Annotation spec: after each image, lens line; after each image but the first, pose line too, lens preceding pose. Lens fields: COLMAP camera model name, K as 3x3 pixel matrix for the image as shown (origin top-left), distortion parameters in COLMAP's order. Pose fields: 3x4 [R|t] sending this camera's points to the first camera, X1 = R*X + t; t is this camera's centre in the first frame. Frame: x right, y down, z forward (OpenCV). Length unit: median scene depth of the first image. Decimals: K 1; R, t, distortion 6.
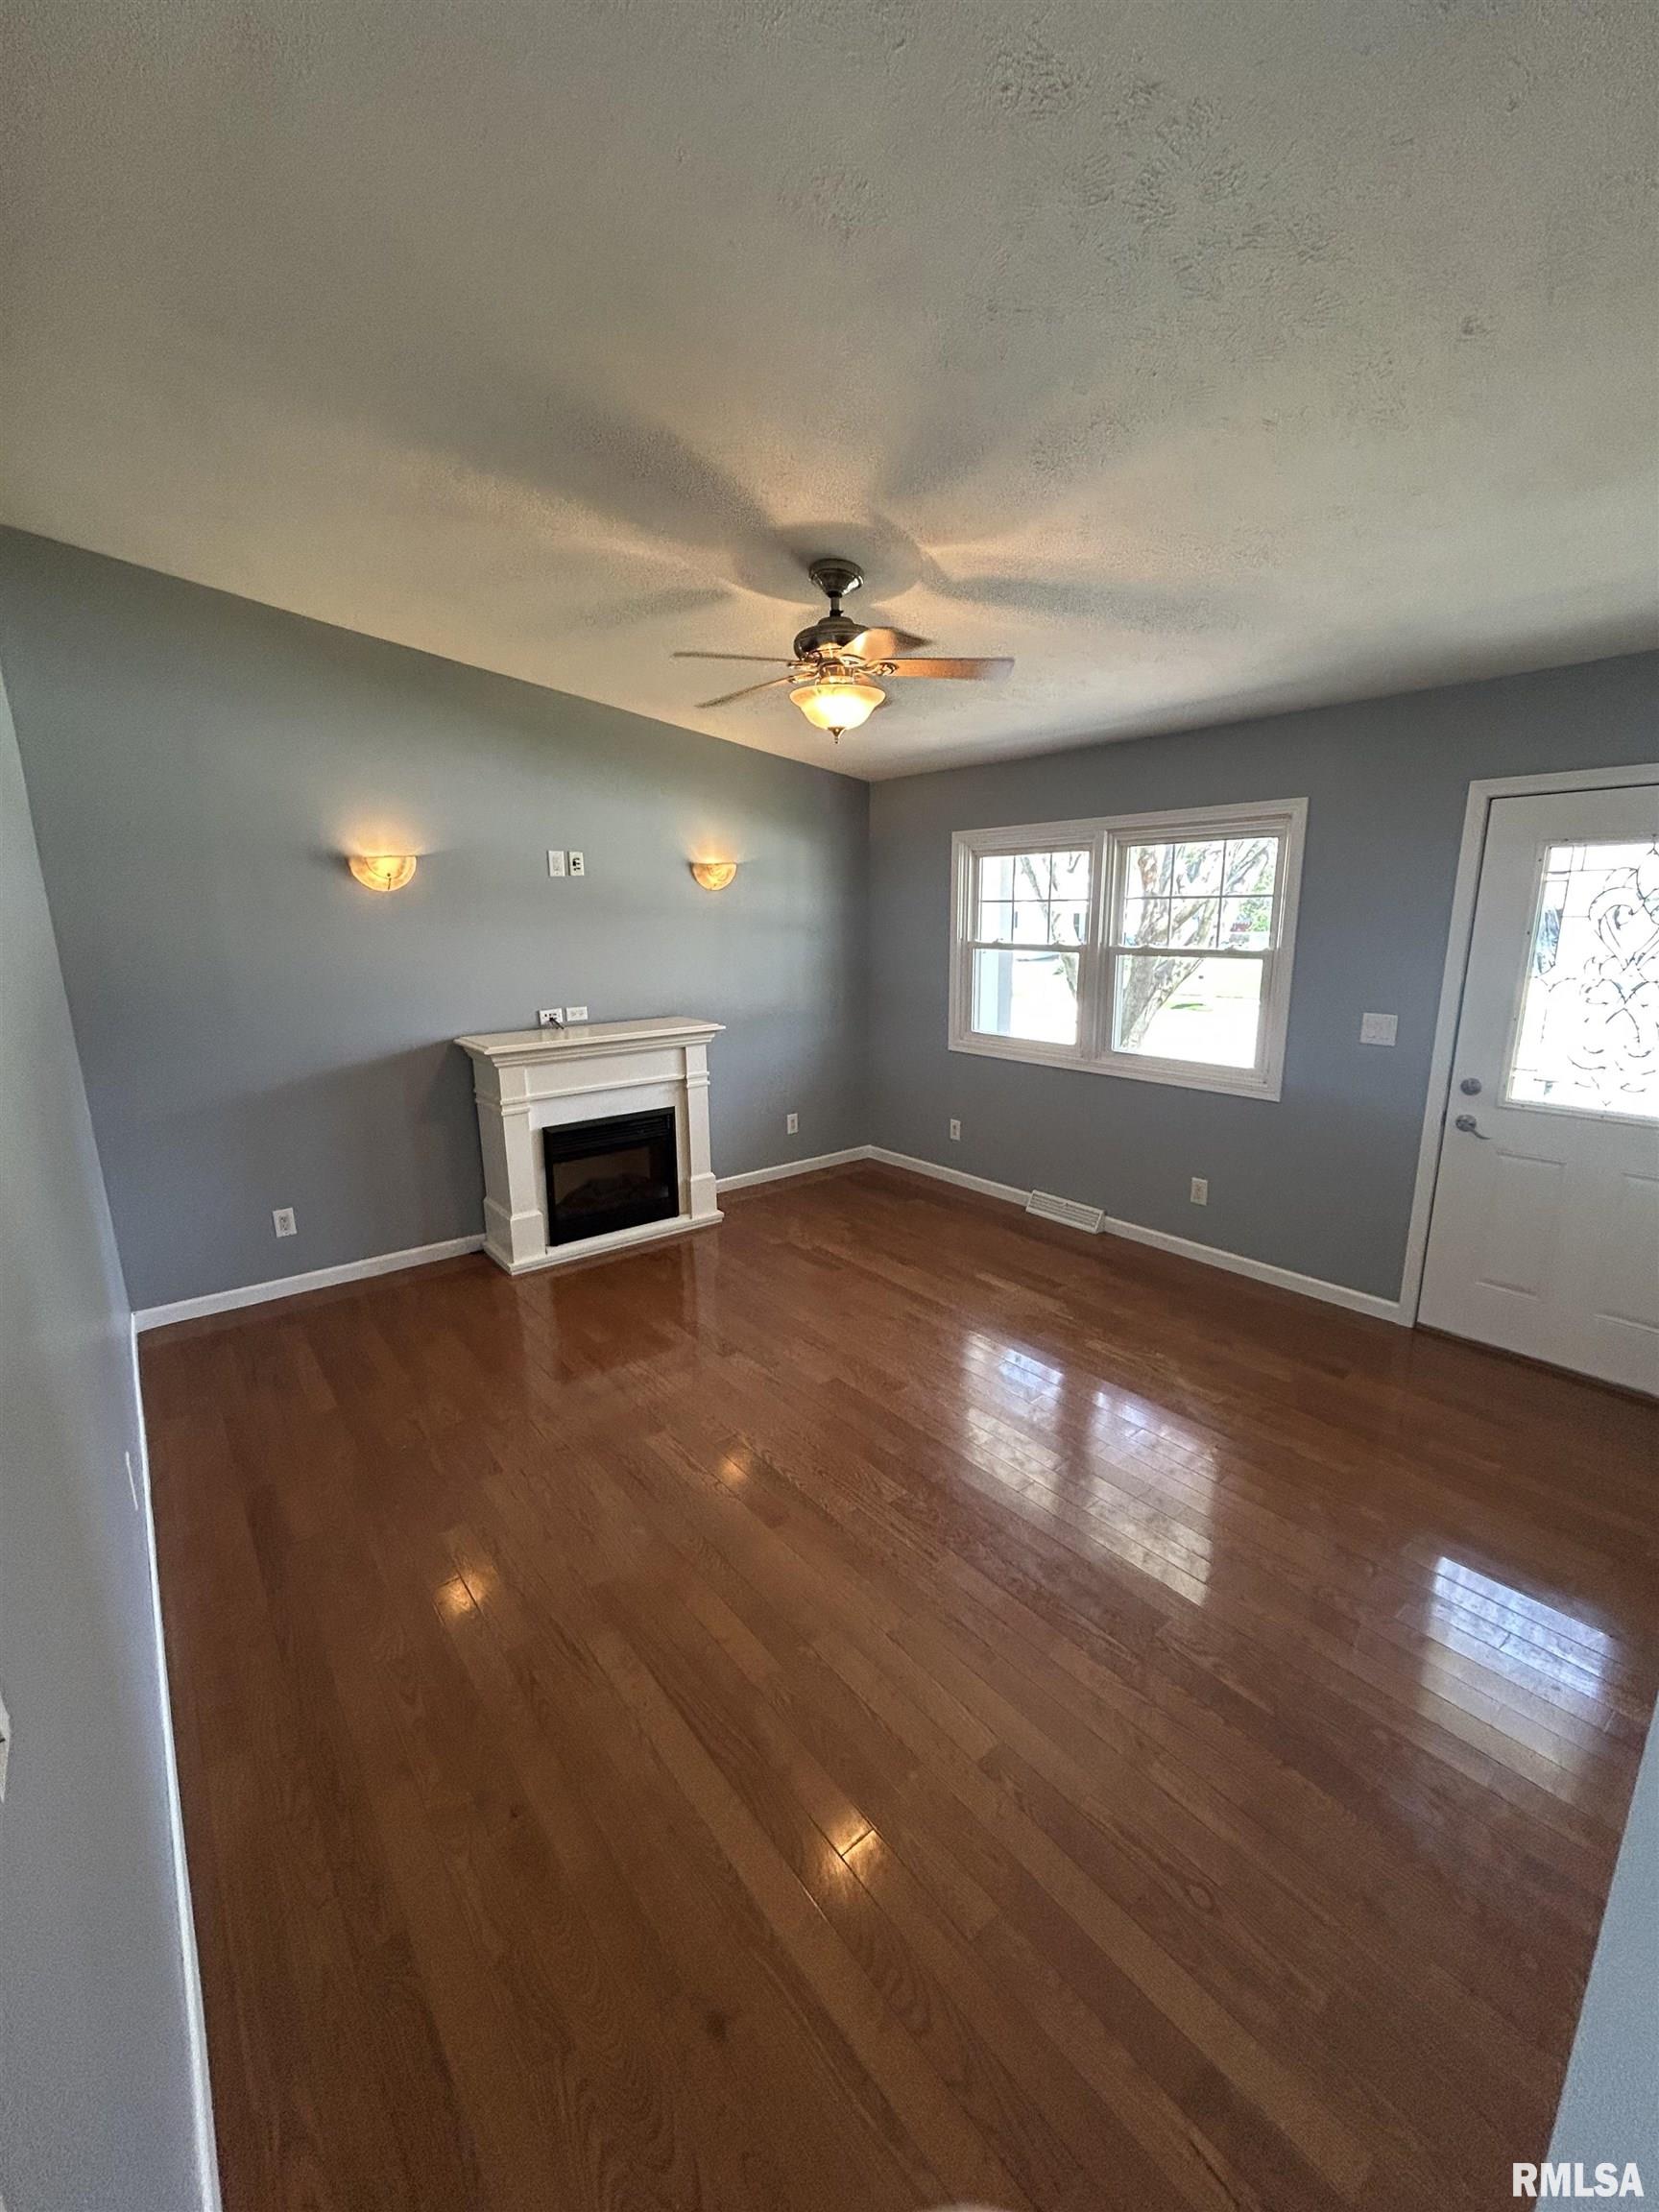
lens RADIAL K [[901.1, 0, 819.9], [0, 901.1, 1111.4], [0, 0, 1]] dist [-0.001277, 0.000156]
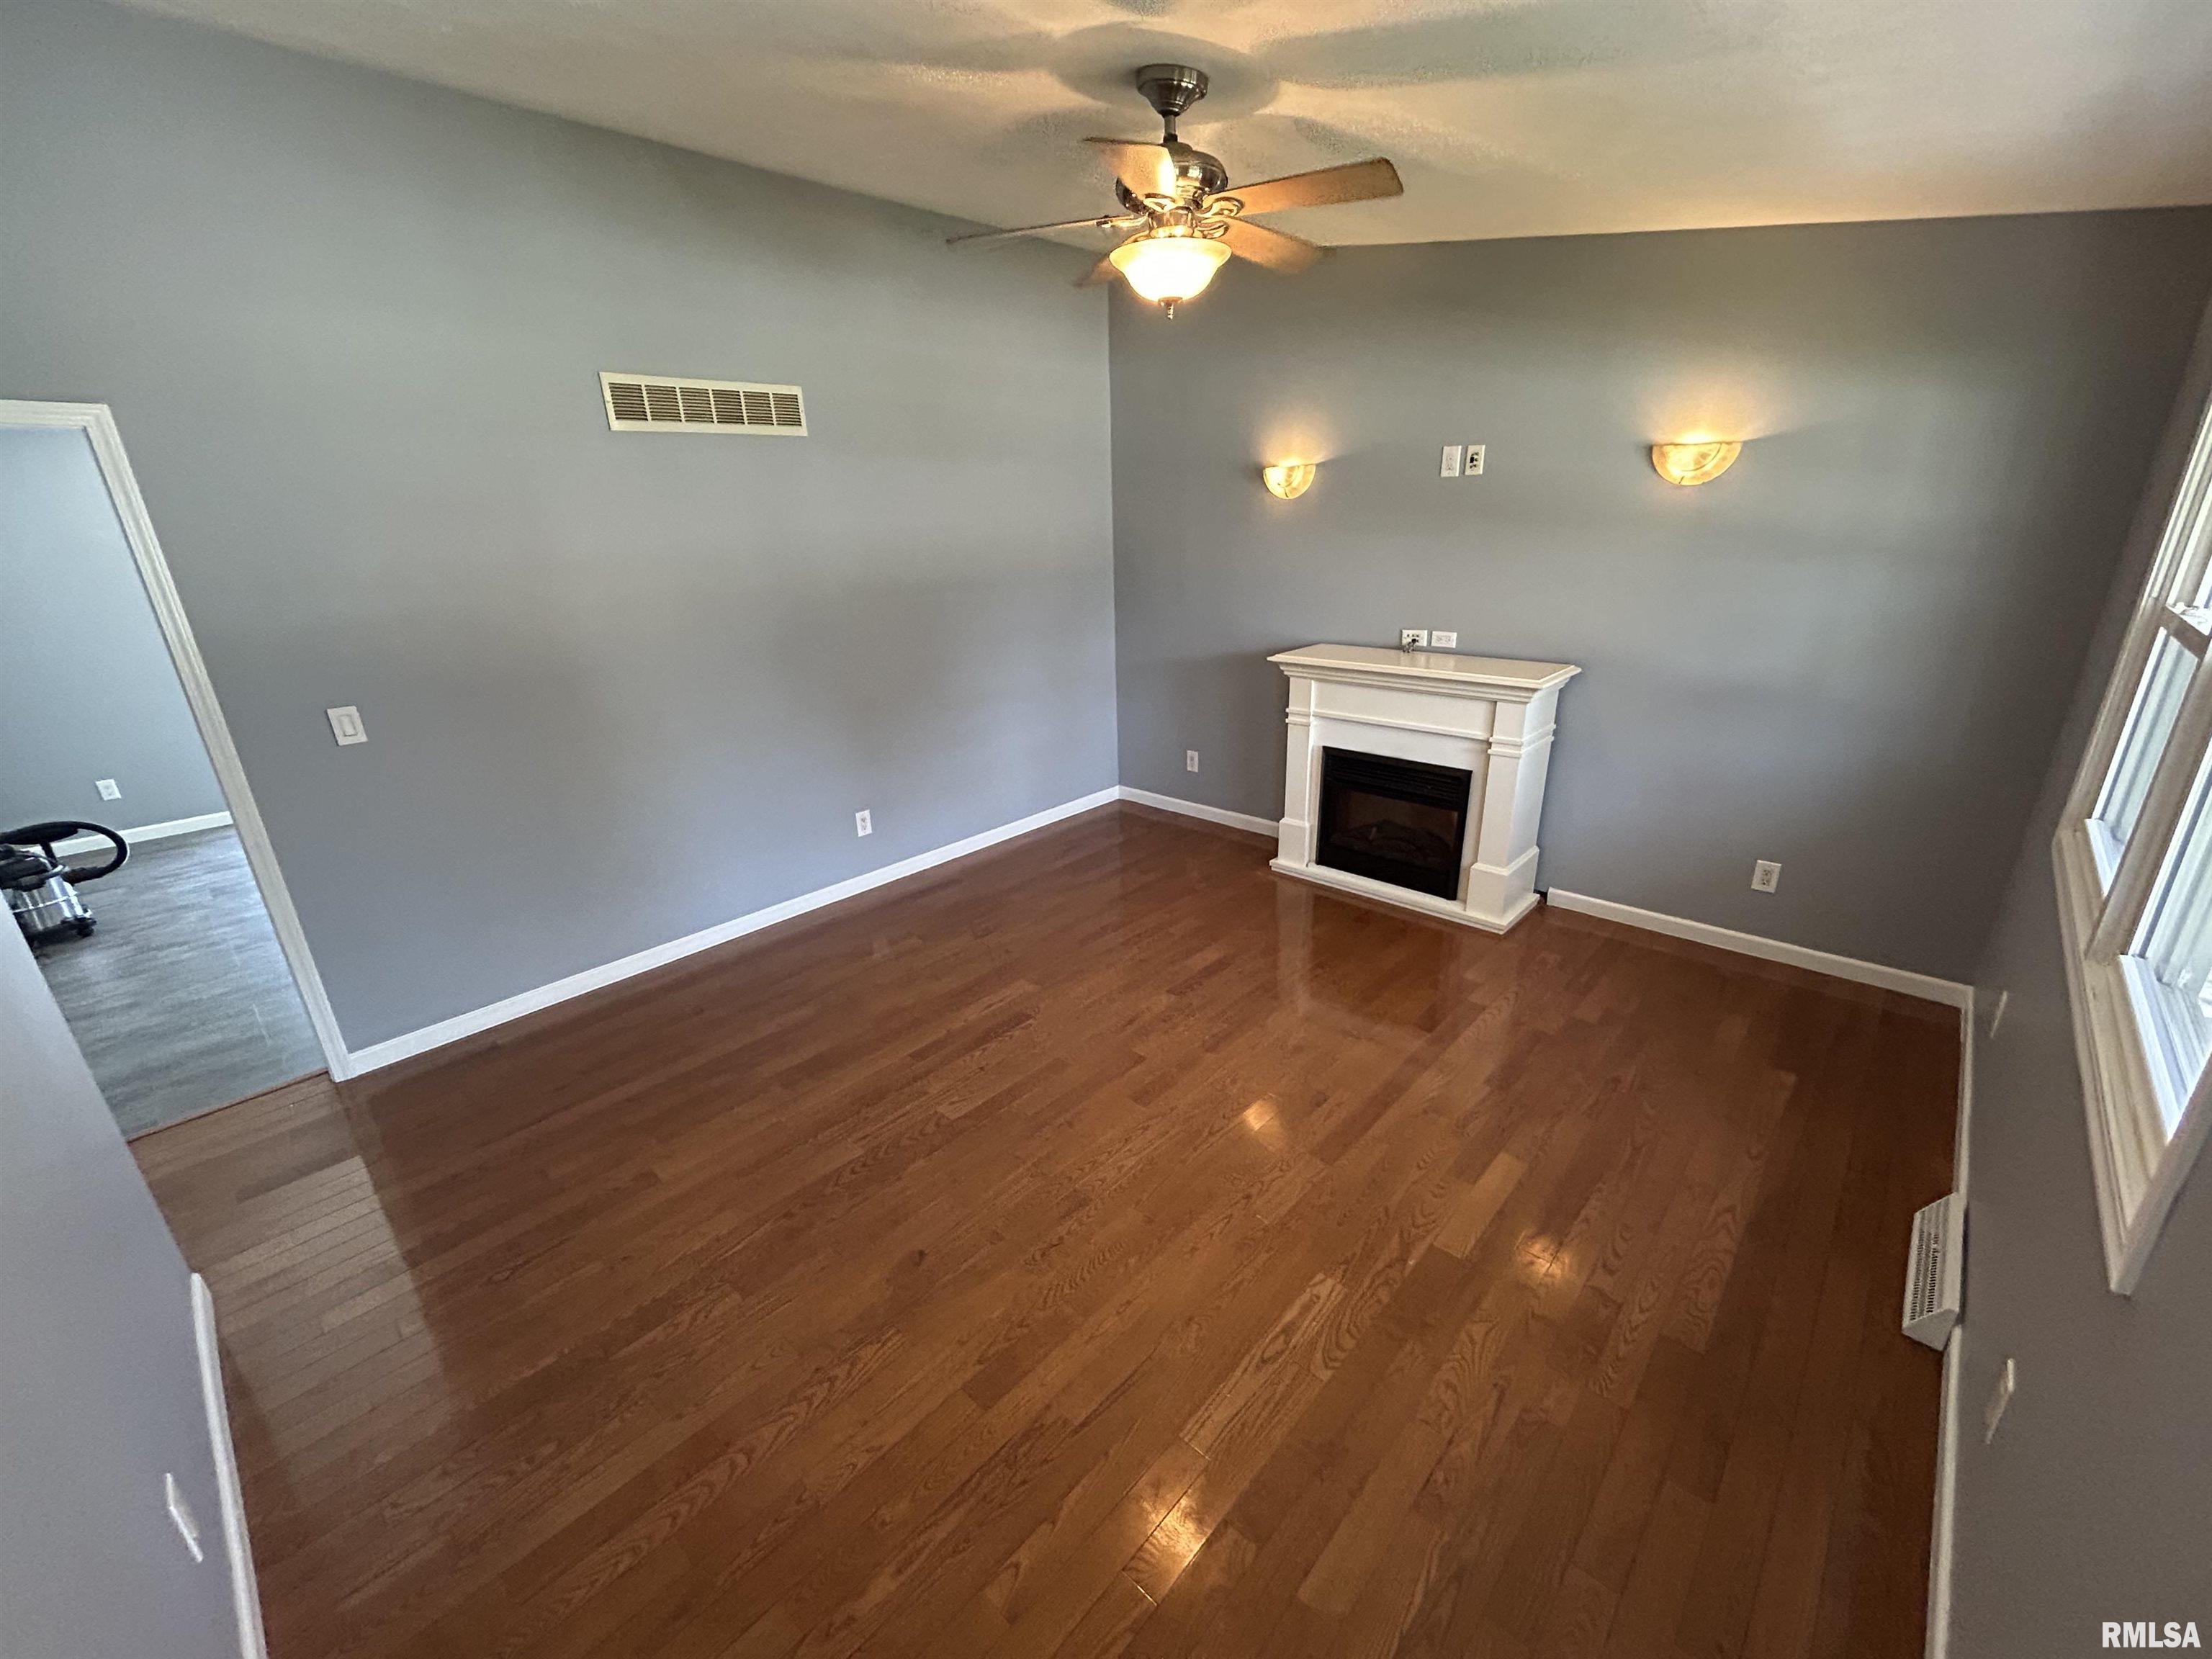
lens RADIAL K [[901.1, 0, 1108.8], [0, 901.1, 844.6], [0, 0, 1]] dist [-0.001277, 0.000156]
pose [[0.155613, 0.351307, -0.923238, 0.579270], [-0.197918, 0.926760, 0.319288, -0.143512], [0.967788, 0.133040, 0.213746, 0.540213]]
